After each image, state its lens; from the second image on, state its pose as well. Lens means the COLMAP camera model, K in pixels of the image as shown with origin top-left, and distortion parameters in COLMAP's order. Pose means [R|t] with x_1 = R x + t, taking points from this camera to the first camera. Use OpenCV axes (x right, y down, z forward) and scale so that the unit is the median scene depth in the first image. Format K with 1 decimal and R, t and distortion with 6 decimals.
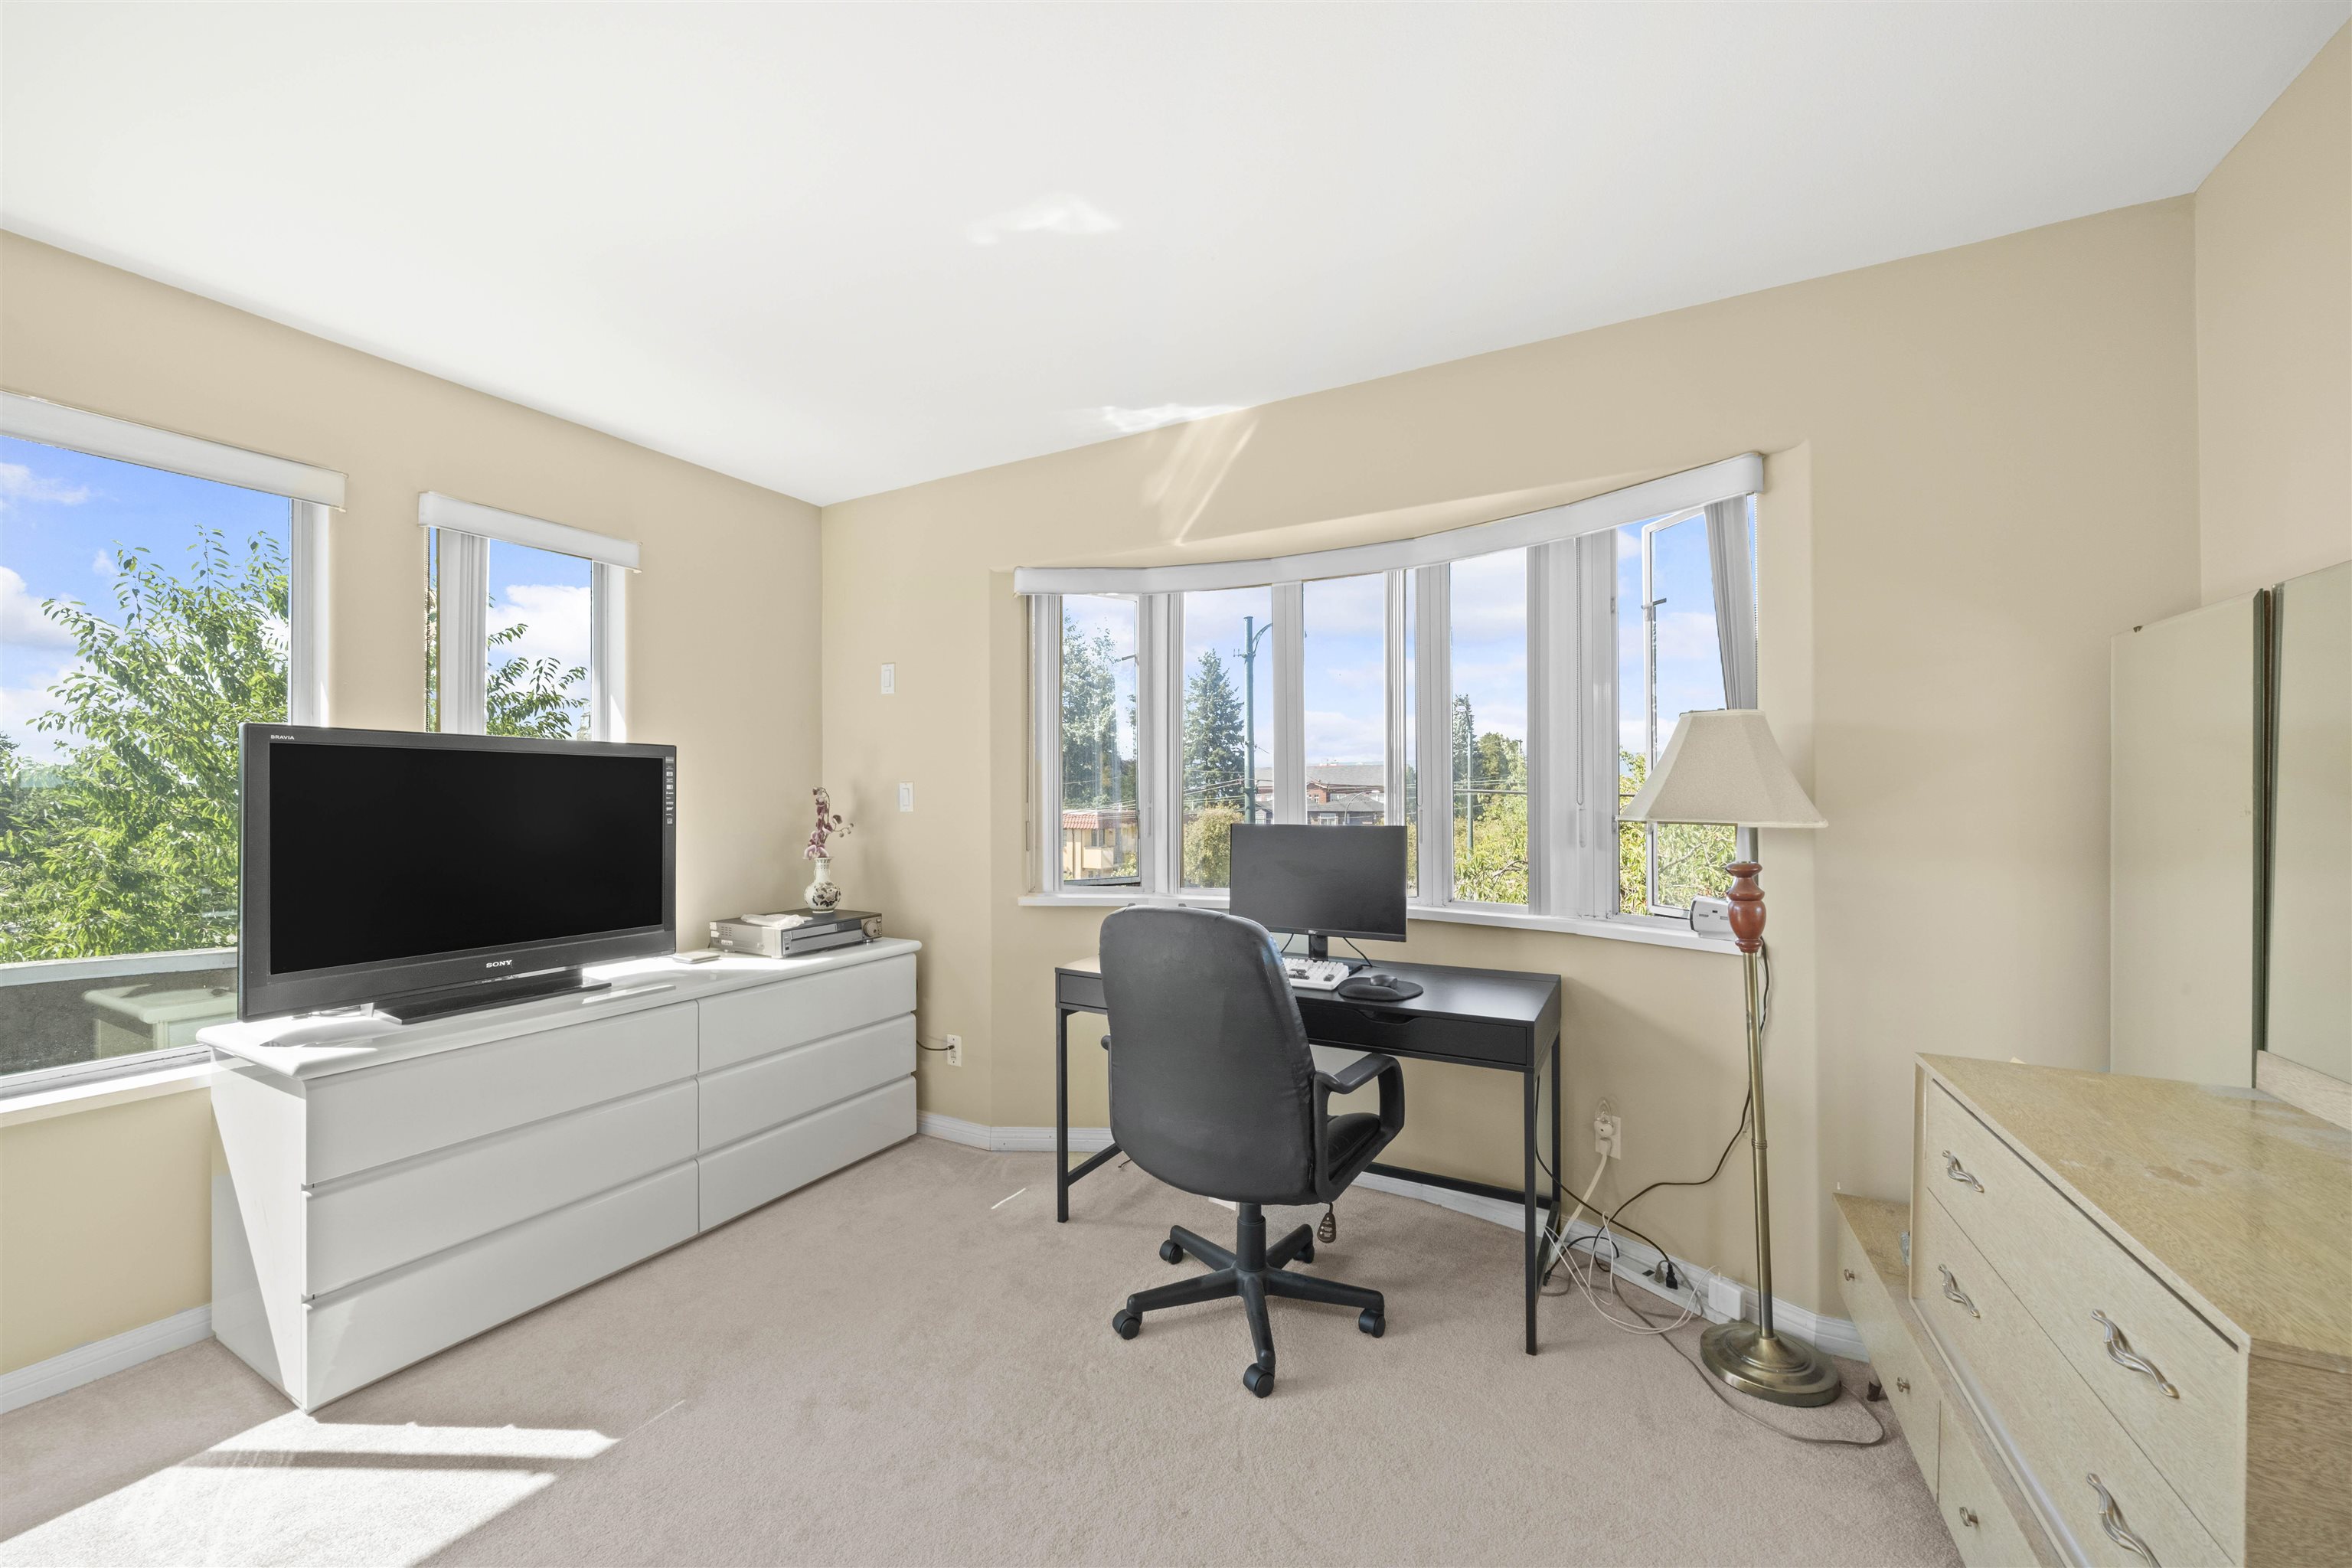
lens RADIAL K [[884.0, 0, 1162.8], [0, 884.0, 795.0], [0, 0, 1]] dist [-0.002041, -0.000250]
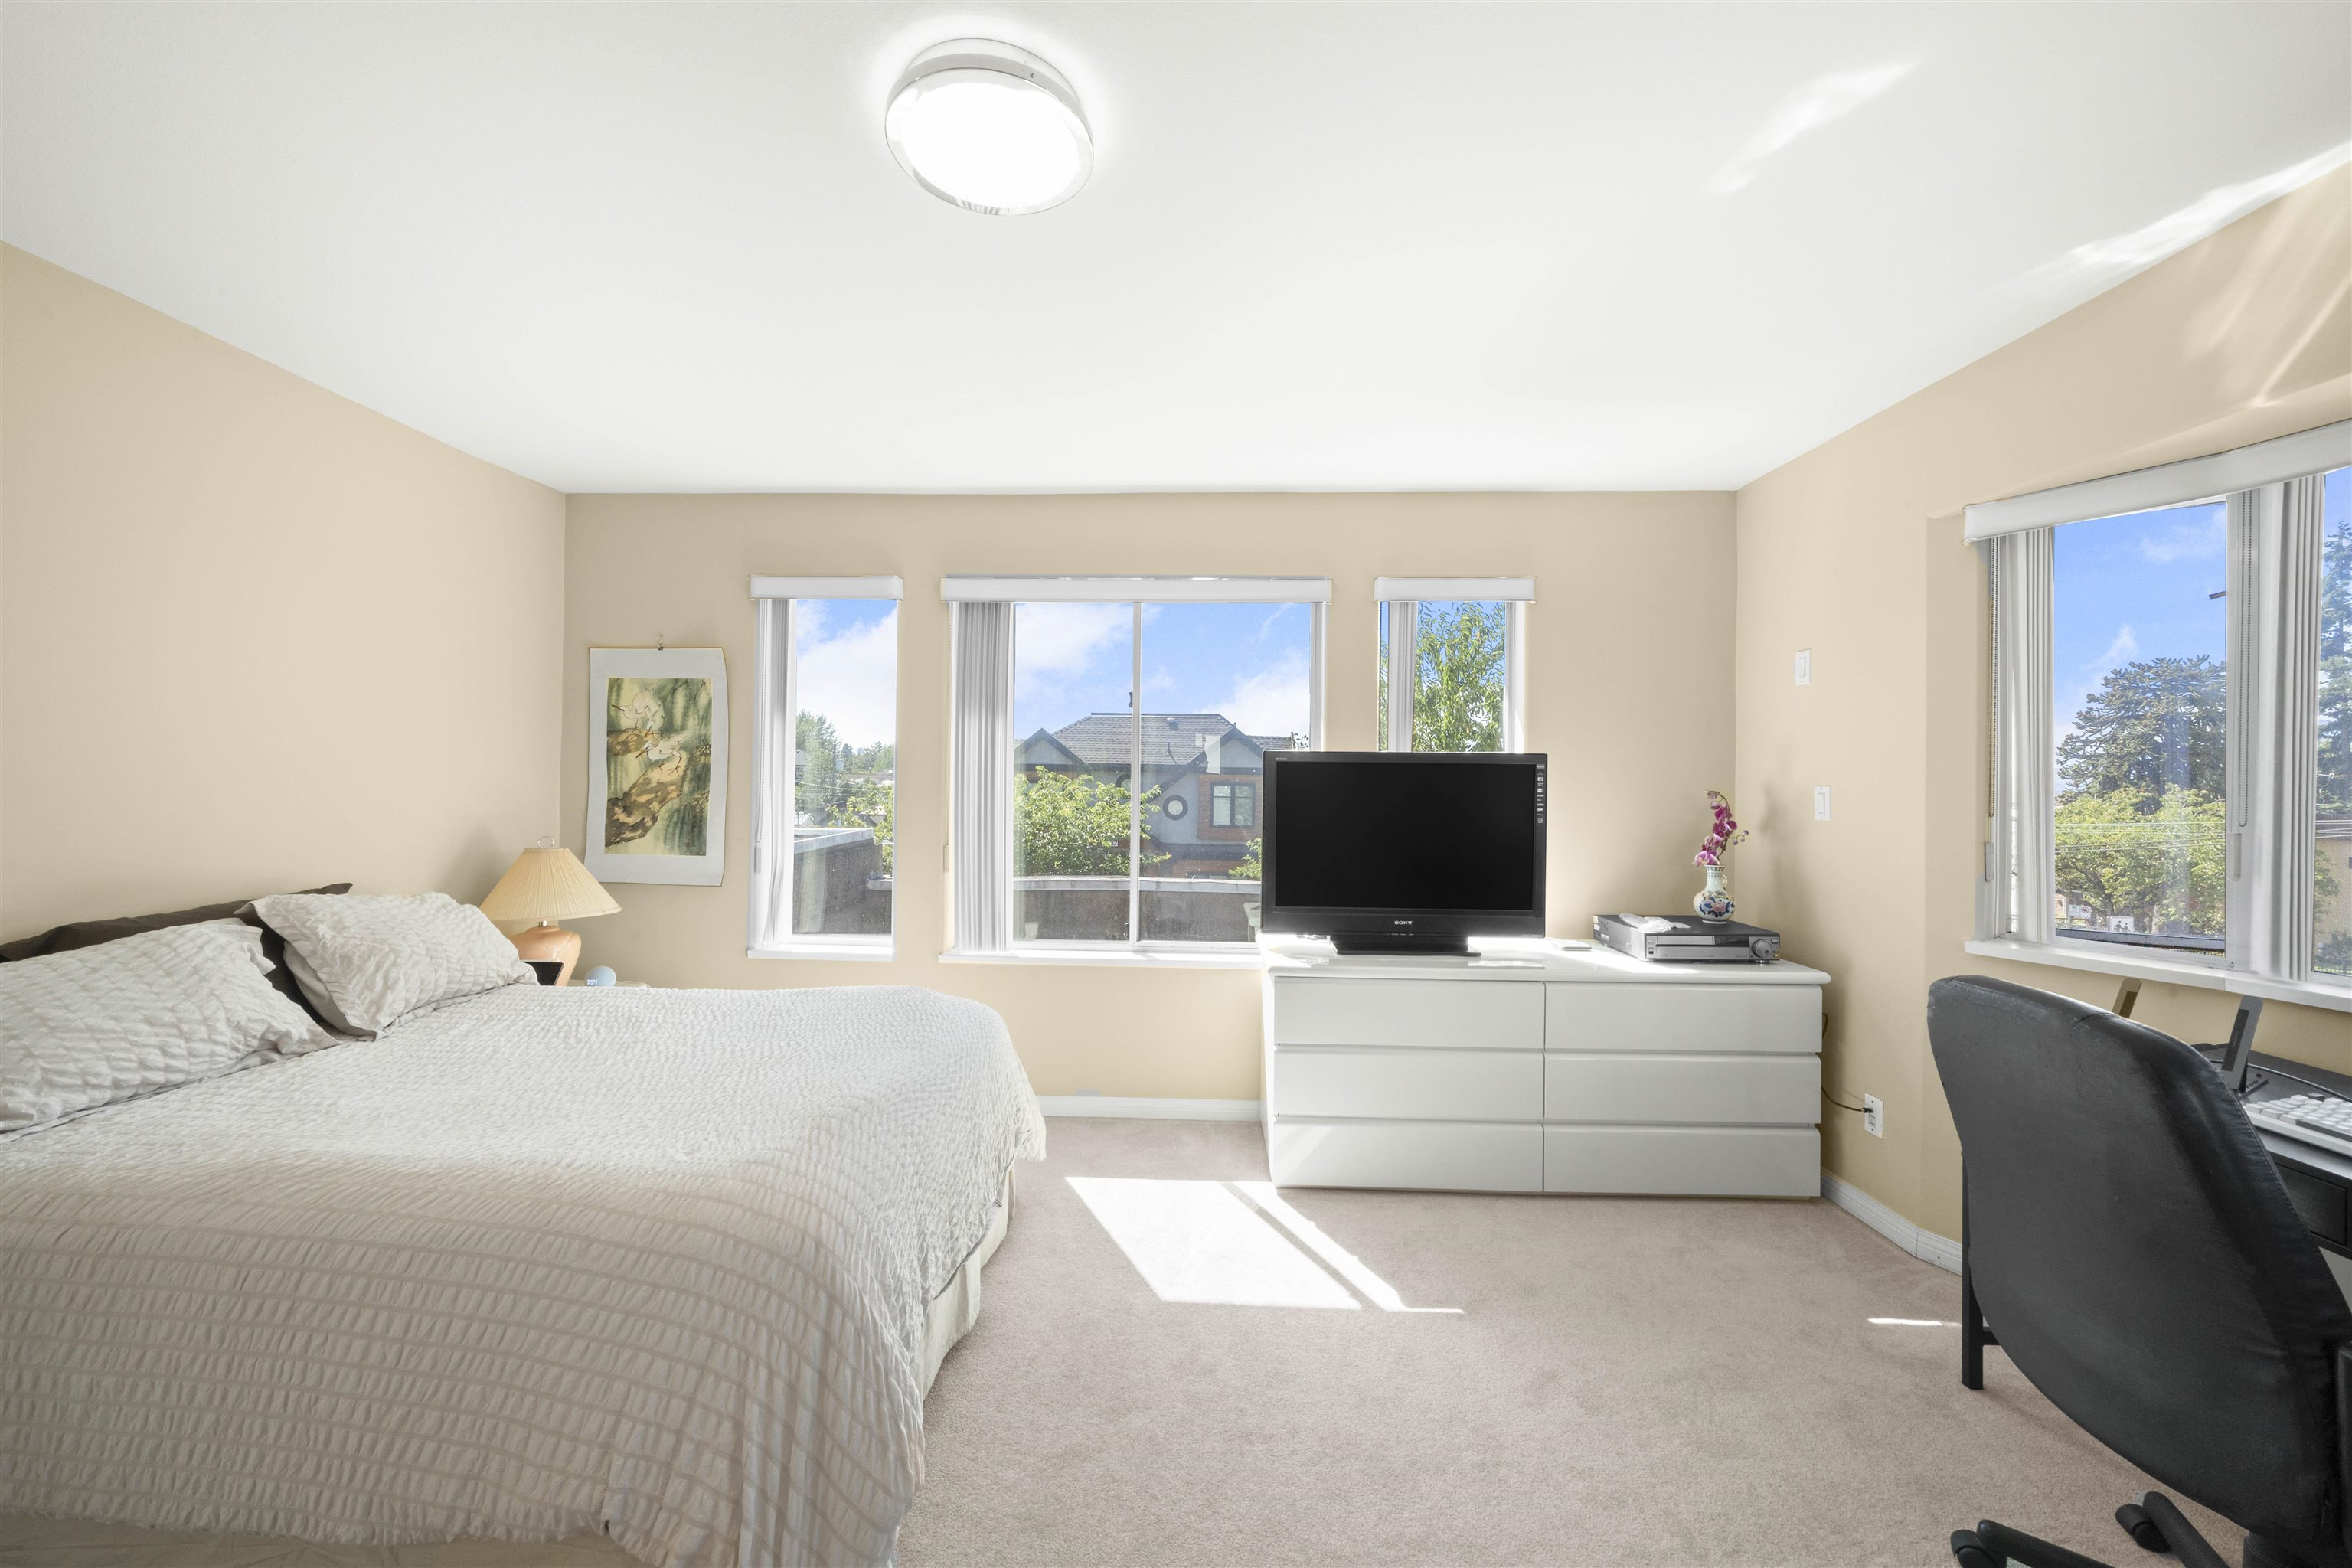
lens RADIAL K [[838.2, 0, 1159.3], [0, 838.2, 788.2], [0, 0, 1]] dist [0.000812, 0.000127]
pose [[0.481071, 0.011375, -0.876608, 0.146038], [-0.011319, 0.999913, 0.006763, -0.013731], [0.876609, 0.006669, 0.481158, 0.053457]]
